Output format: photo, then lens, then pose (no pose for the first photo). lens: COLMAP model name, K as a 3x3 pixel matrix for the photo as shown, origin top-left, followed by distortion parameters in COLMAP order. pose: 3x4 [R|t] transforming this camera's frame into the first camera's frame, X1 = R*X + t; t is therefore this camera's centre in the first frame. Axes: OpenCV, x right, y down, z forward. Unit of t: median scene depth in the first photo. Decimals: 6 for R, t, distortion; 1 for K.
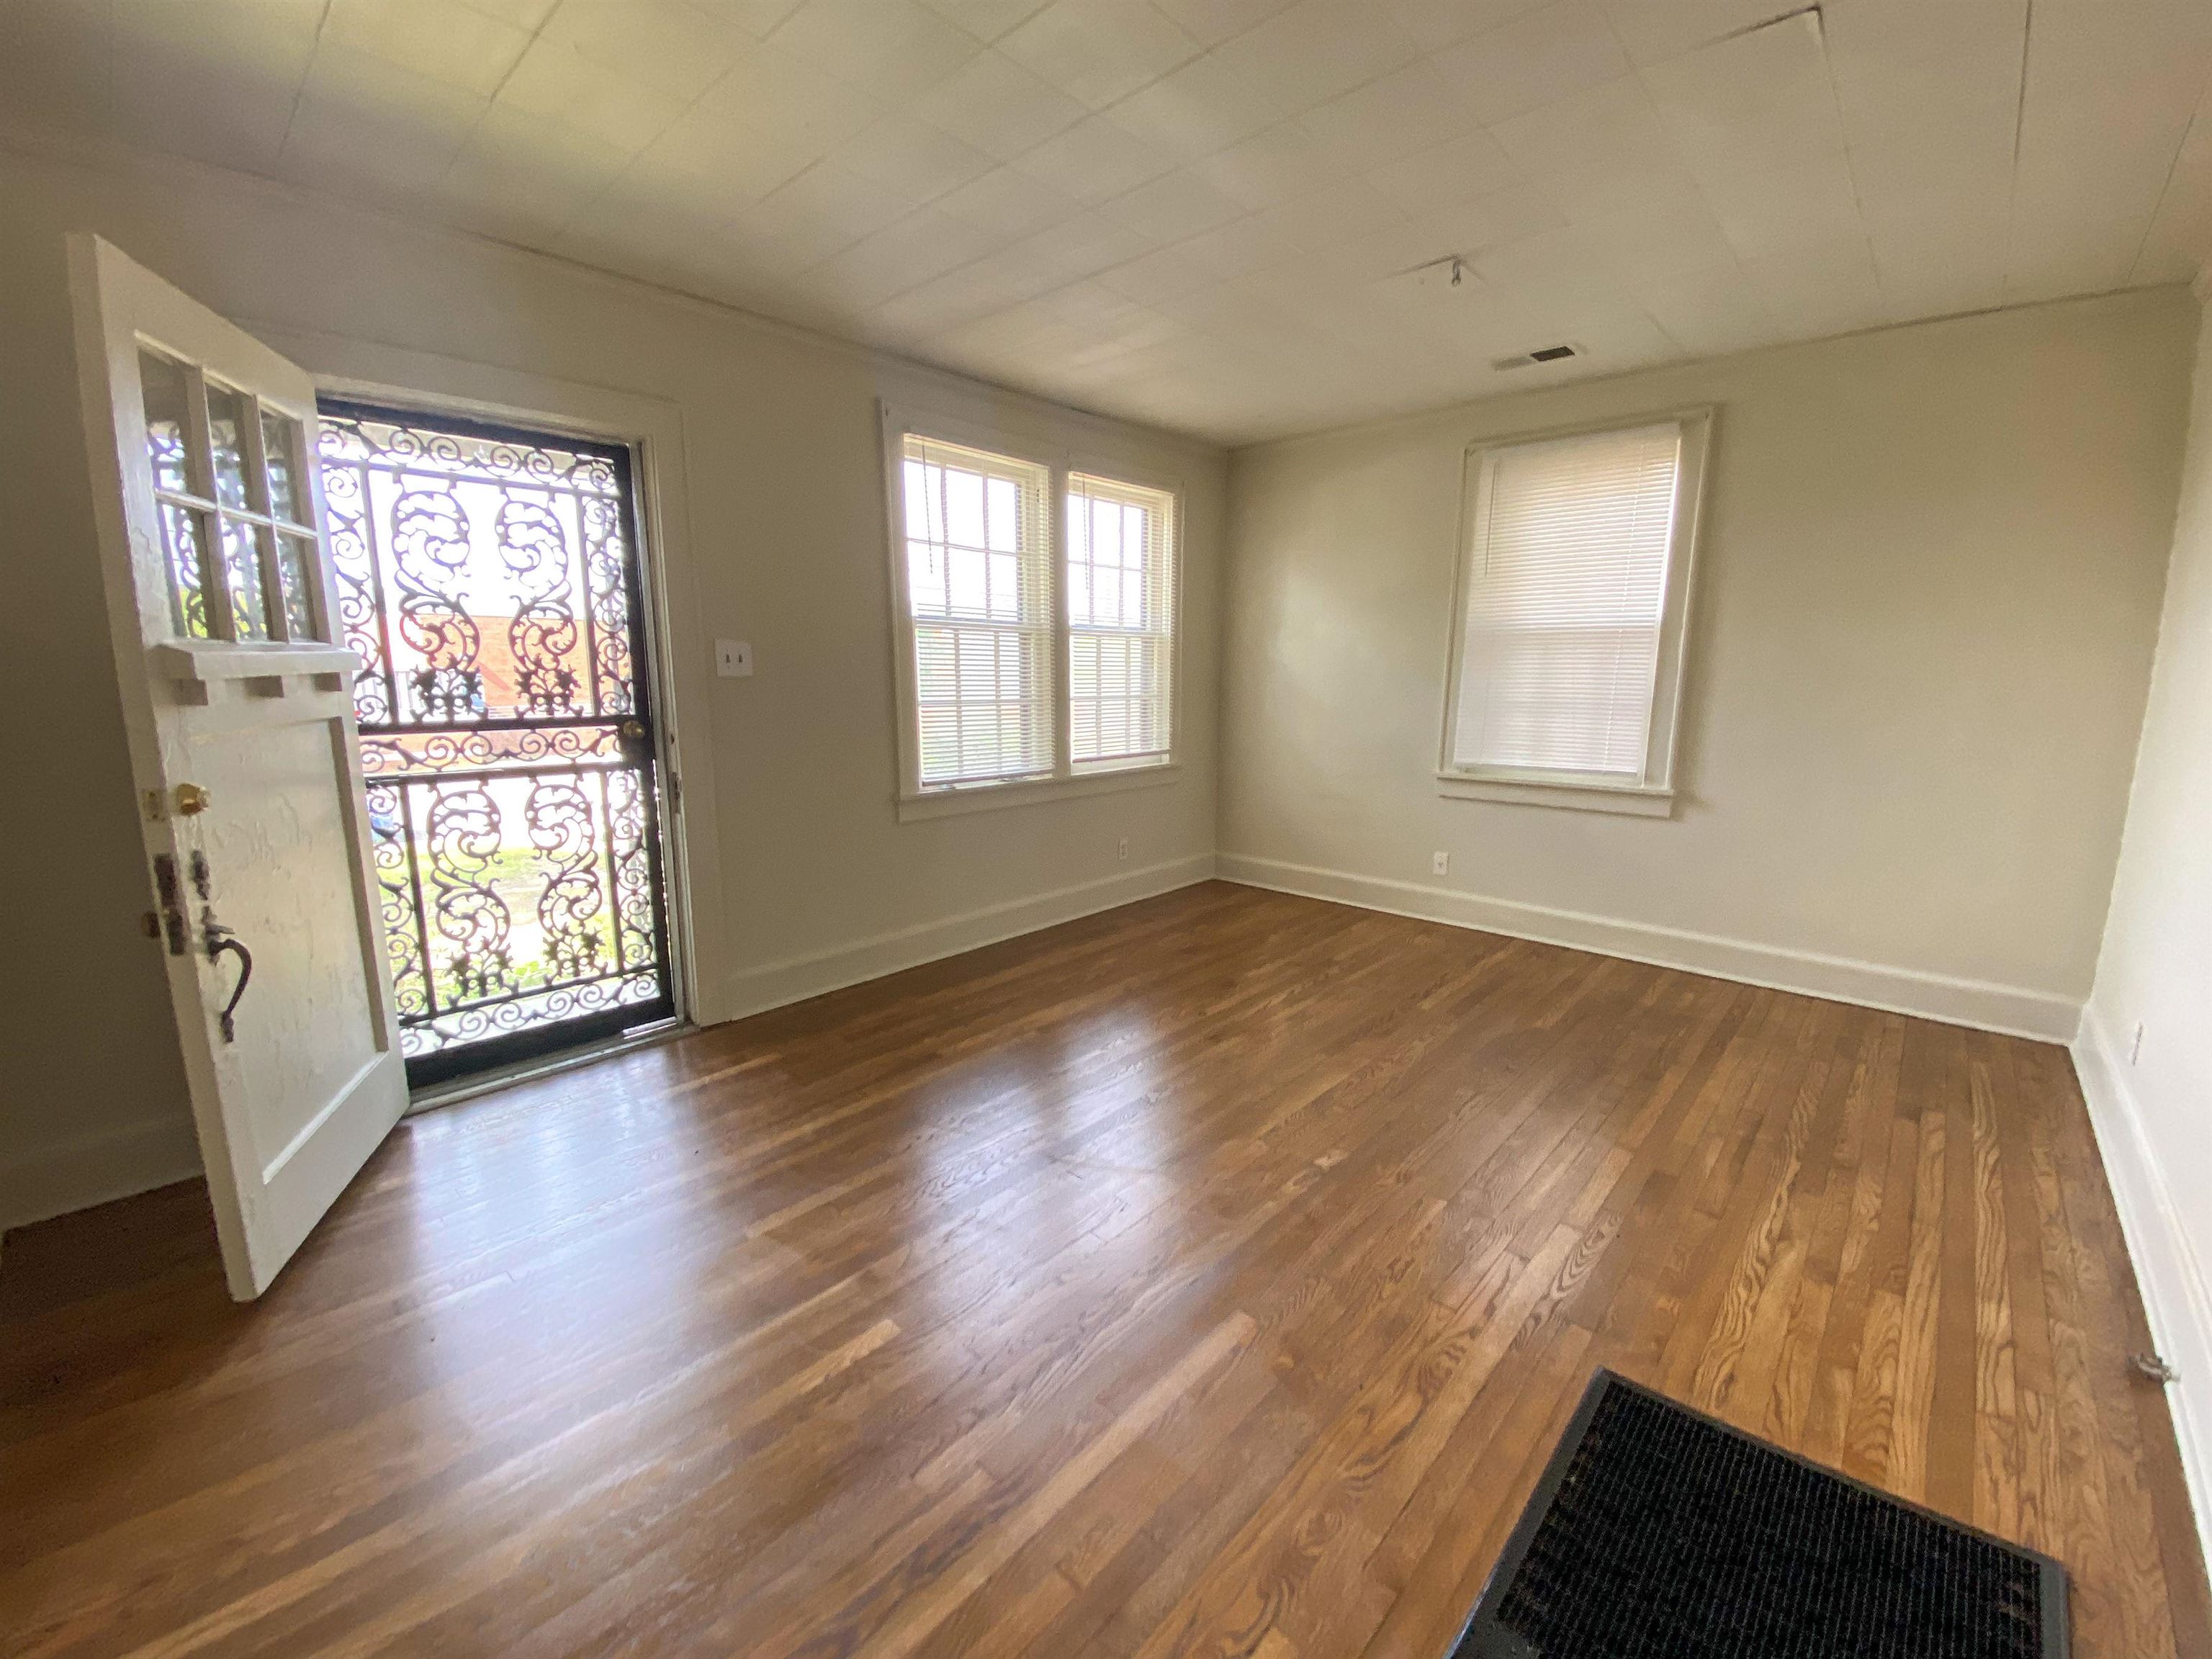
lens RADIAL K [[966.1, 0, 1106.0], [0, 966.1, 829.5], [0, 0, 1]] dist [0.062402, -0.022933]
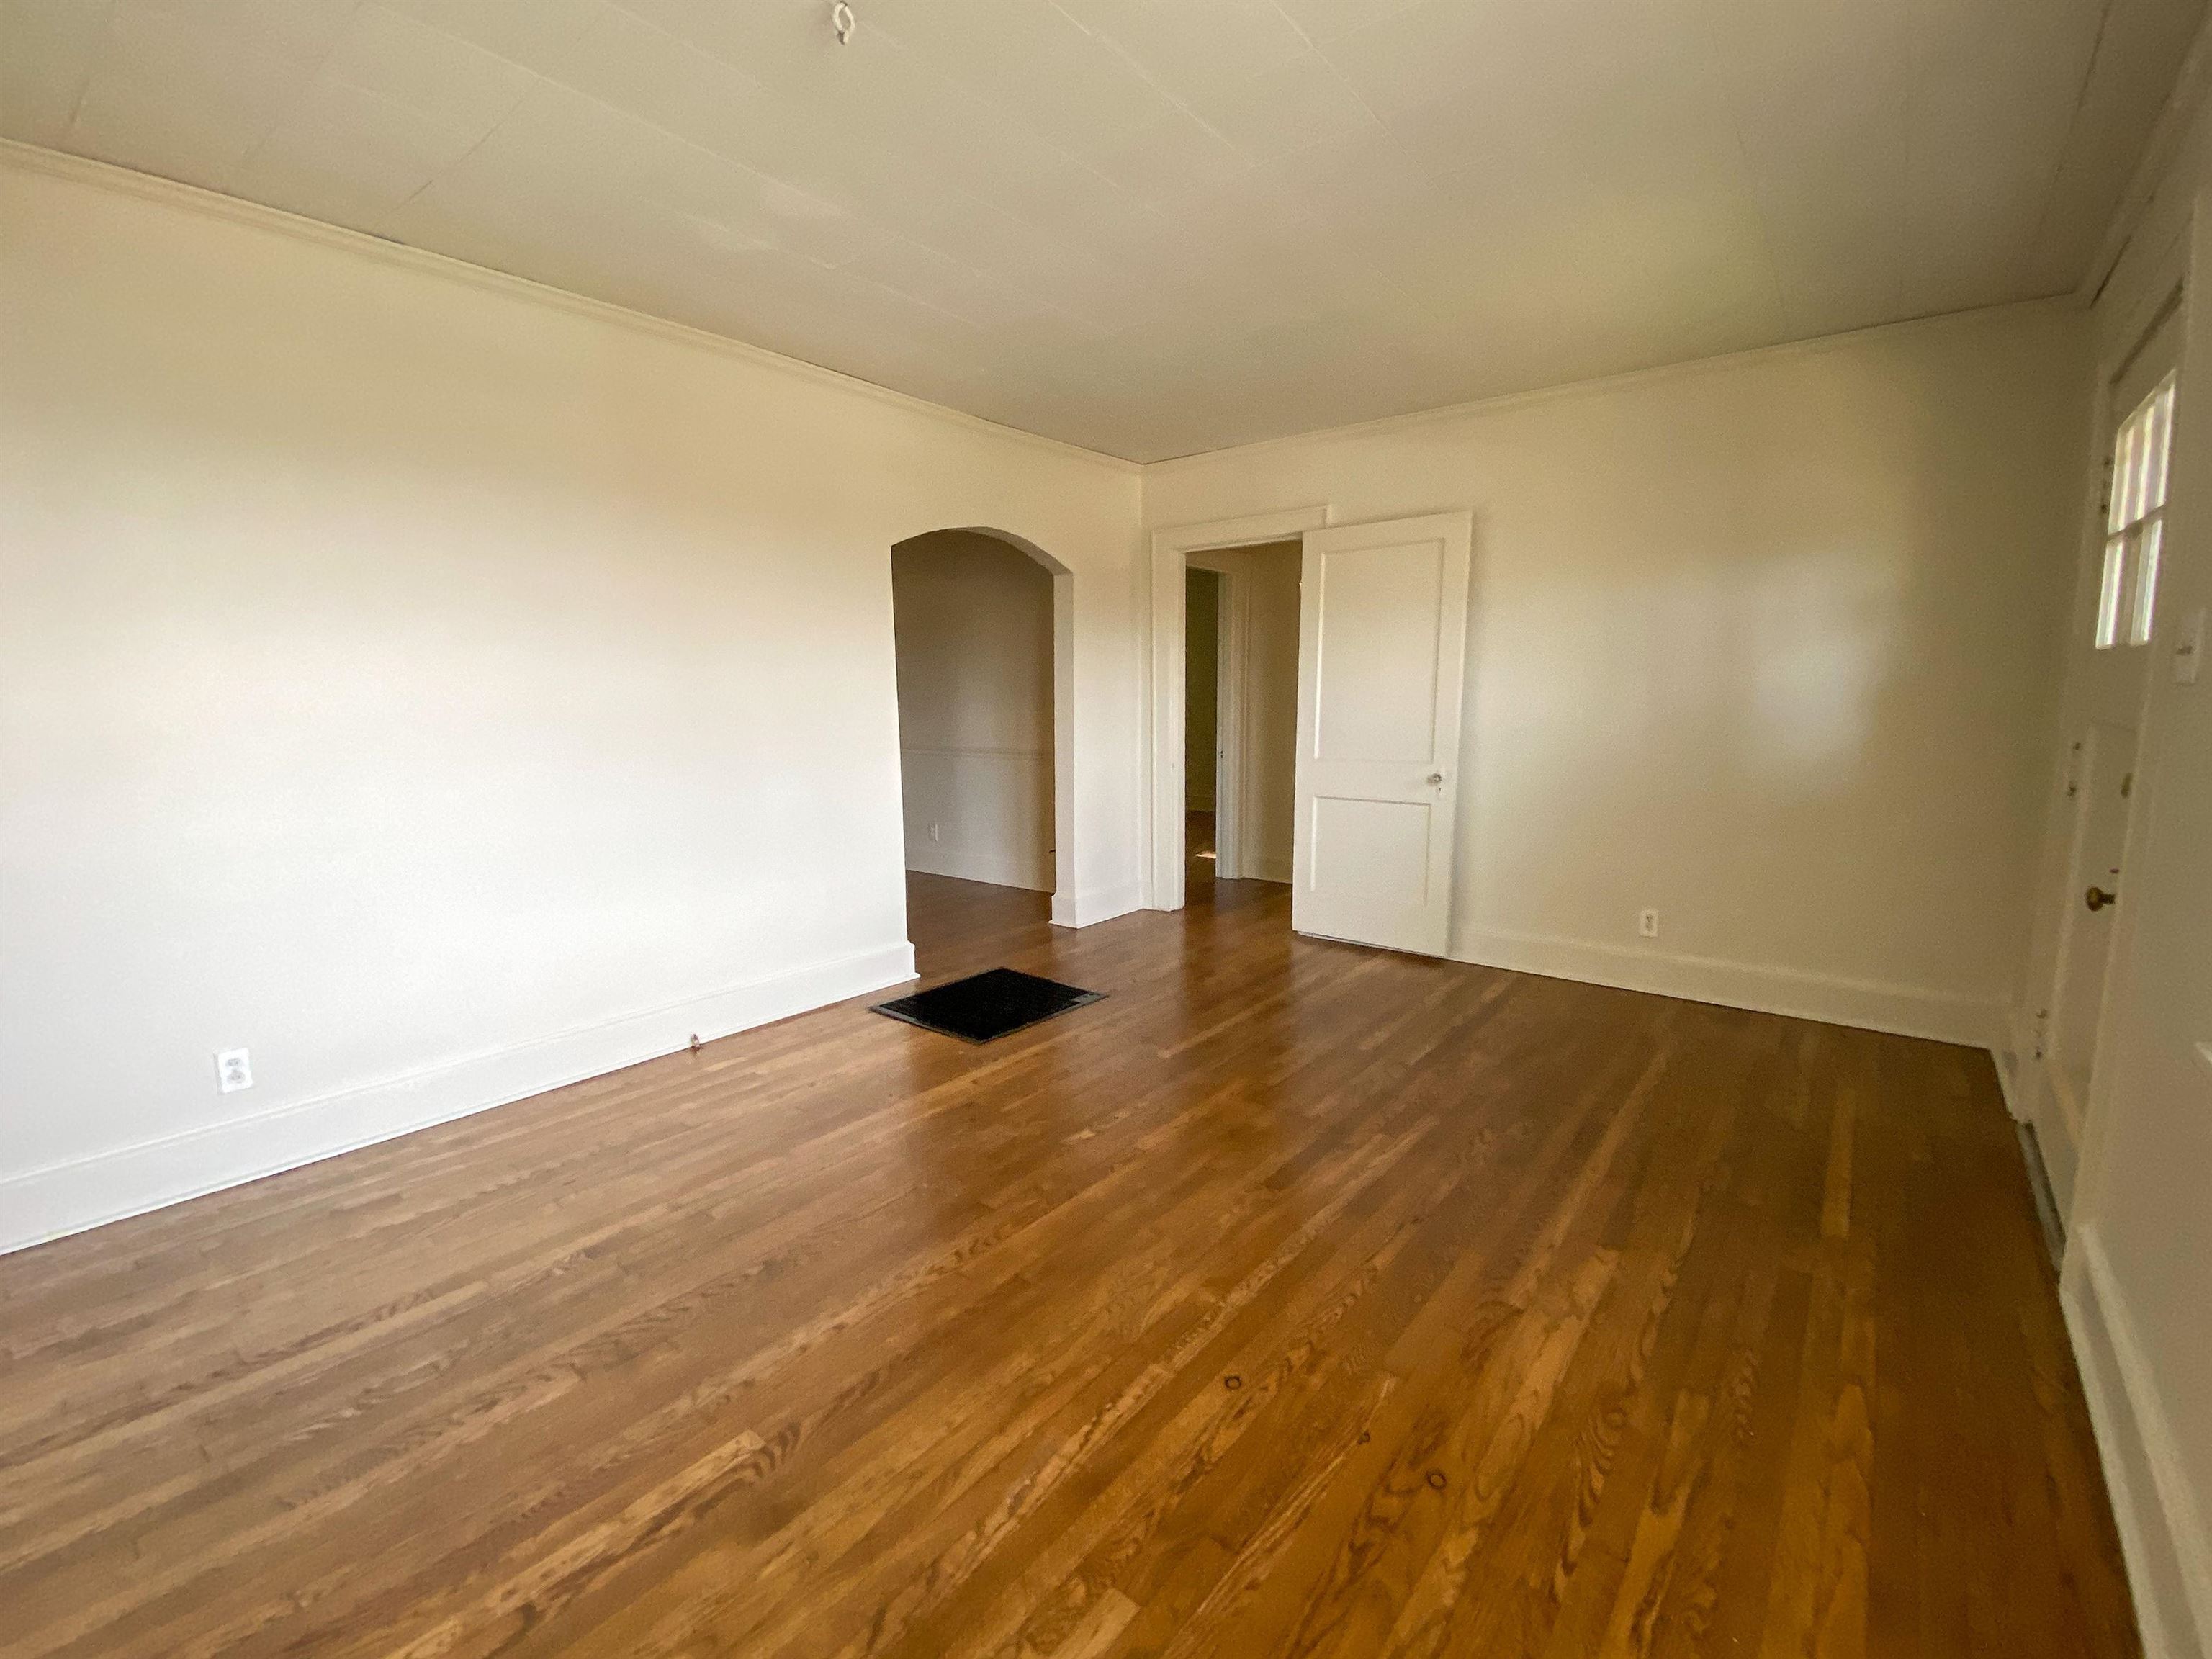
lens RADIAL K [[966.1, 0, 1106.0], [0, 966.1, 829.5], [0, 0, 1]] dist [0.062402, -0.022933]
pose [[-0.997692, 0.010286, -0.067120, 0.222045], [-0.011065, 0.950626, 0.310141, -0.254631], [0.066996, 0.310168, -0.948318, 1.569531]]
